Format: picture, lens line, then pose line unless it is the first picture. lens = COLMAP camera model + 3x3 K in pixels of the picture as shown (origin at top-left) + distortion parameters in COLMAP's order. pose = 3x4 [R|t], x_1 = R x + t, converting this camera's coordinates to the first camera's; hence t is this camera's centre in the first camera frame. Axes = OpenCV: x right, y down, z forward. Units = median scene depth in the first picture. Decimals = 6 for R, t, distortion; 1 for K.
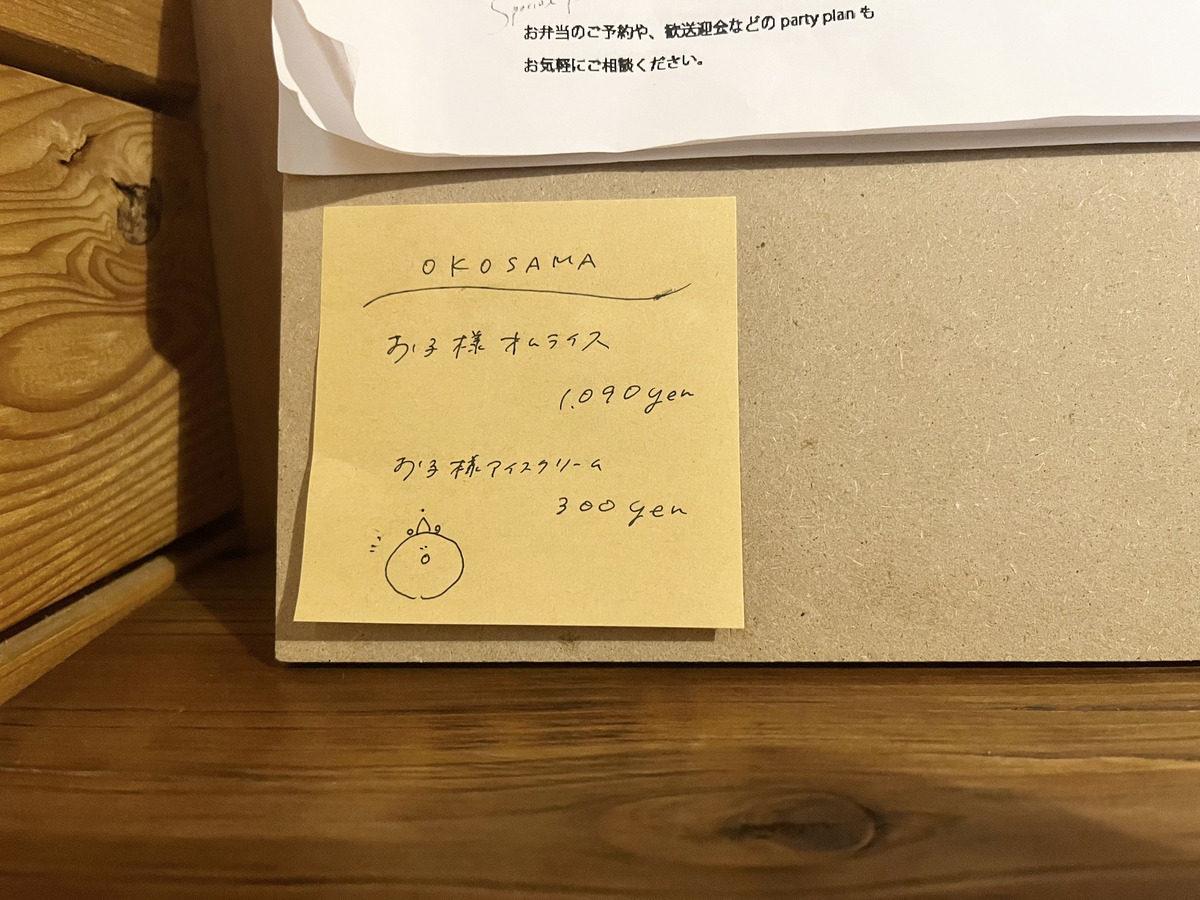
lens RADIAL K [[913.0, 0, 605.7], [0, 913.0, 449.4], [0, 0, 1]] dist [0.058712, -0.079274]
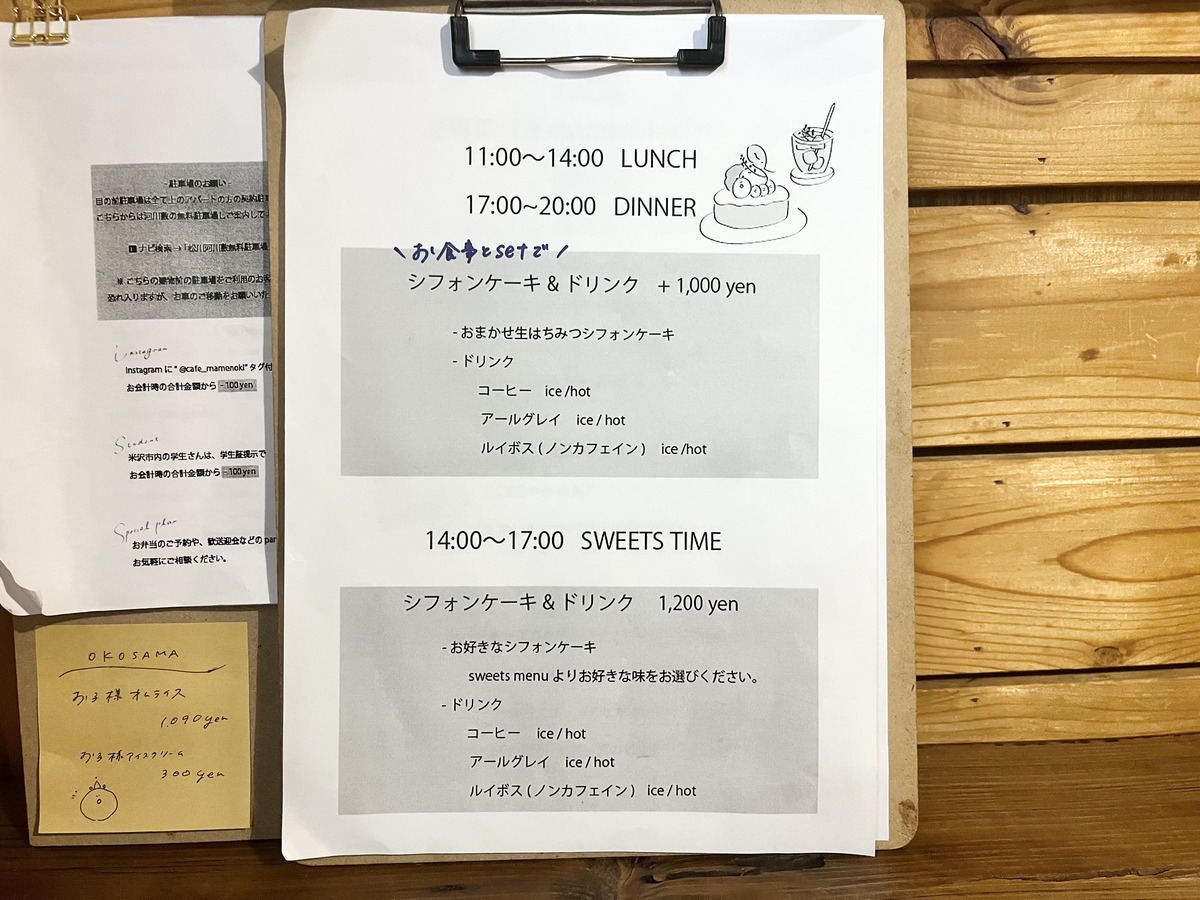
lens RADIAL K [[913.0, 0, 627.4], [0, 913.0, 430.9], [0, 0, 1]] dist [0.058712, -0.079274]
pose [[0.990547, -0.018124, 0.135973, 0.708927], [-0.004169, 0.986798, 0.161903, -1.029337], [-0.137112, -0.160939, 0.977394, -1.064297]]
